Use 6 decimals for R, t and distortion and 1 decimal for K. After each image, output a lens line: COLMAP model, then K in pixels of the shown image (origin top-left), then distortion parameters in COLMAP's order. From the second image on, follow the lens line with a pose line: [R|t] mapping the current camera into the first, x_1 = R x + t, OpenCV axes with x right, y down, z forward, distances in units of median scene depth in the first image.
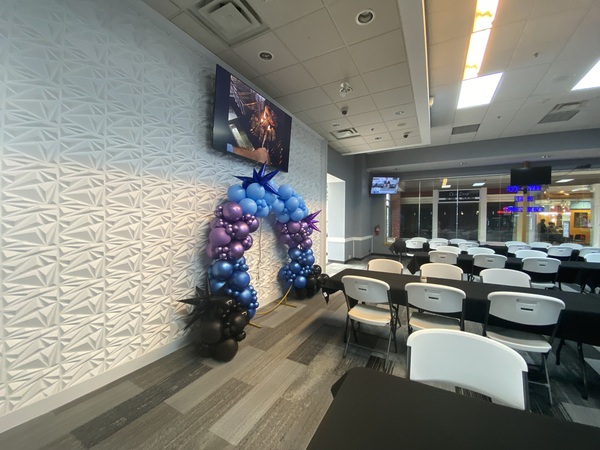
lens RADIAL K [[244.1, 0, 300.9], [0, 244.1, 225.2], [0, 0, 1]] dist [-0.000892, -0.001919]
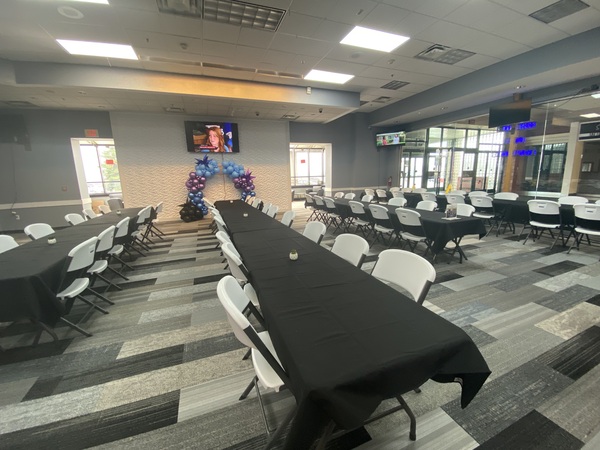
lens RADIAL K [[244.1, 0, 300.8], [0, 244.1, 231.1], [0, 0, 1]] dist [-0.000892, -0.001919]
pose [[0.755930, 0.125723, -0.642467, 2.304601], [0.015573, 0.977655, 0.209639, 0.003199], [0.654468, -0.168478, 0.737080, -0.341547]]
